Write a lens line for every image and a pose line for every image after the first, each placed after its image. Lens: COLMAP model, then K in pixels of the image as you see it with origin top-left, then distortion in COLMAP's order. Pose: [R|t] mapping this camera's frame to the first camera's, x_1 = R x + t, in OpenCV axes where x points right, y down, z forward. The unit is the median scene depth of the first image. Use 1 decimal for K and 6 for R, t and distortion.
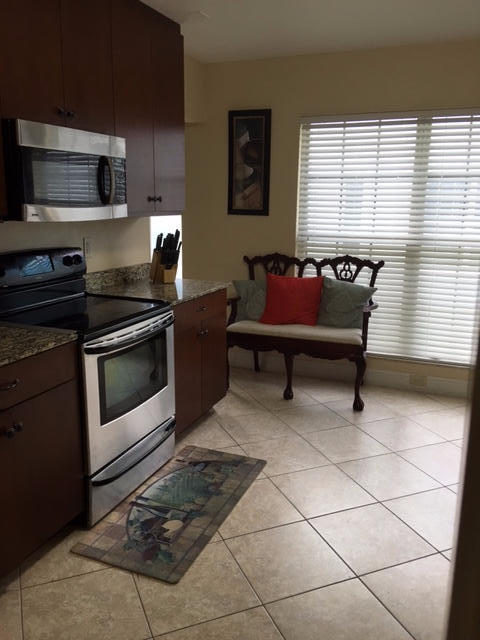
lens RADIAL K [[545.4, 0, 240.4], [0, 545.4, 318.3], [0, 0, 1]] dist [0.063301, -0.079564]
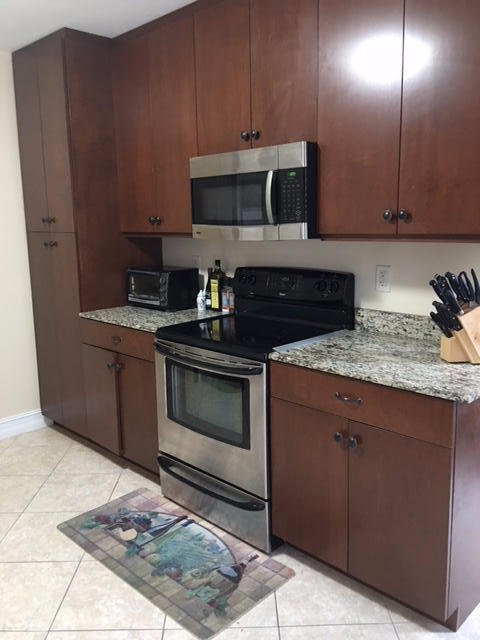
lens RADIAL K [[545.4, 0, 240.6], [0, 545.4, 314.7], [0, 0, 1]] dist [0.063301, -0.079564]
pose [[-0.384492, 0.161849, -0.908829, 0.520143], [-0.179816, 0.952521, 0.245703, -0.238966], [0.905446, 0.257893, -0.337134, 1.116845]]
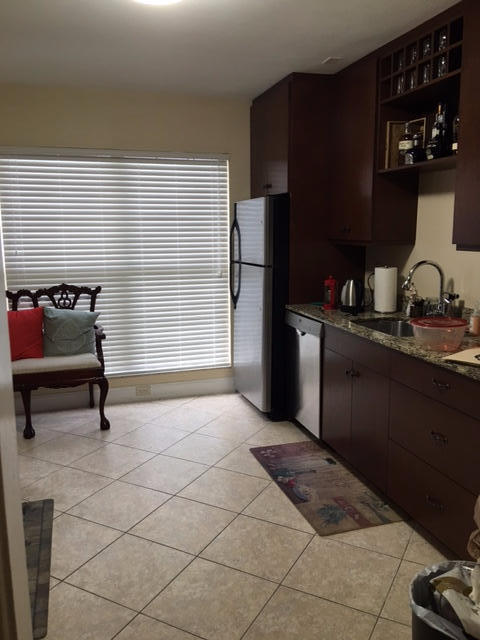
lens RADIAL K [[545.4, 0, 242.0], [0, 545.4, 321.3], [0, 0, 1]] dist [0.063301, -0.079564]
pose [[0.771754, -0.122225, 0.624065, -0.255804], [0.148943, 0.988800, 0.009468, -0.009618], [-0.618233, 0.085643, 0.781315, 0.000982]]
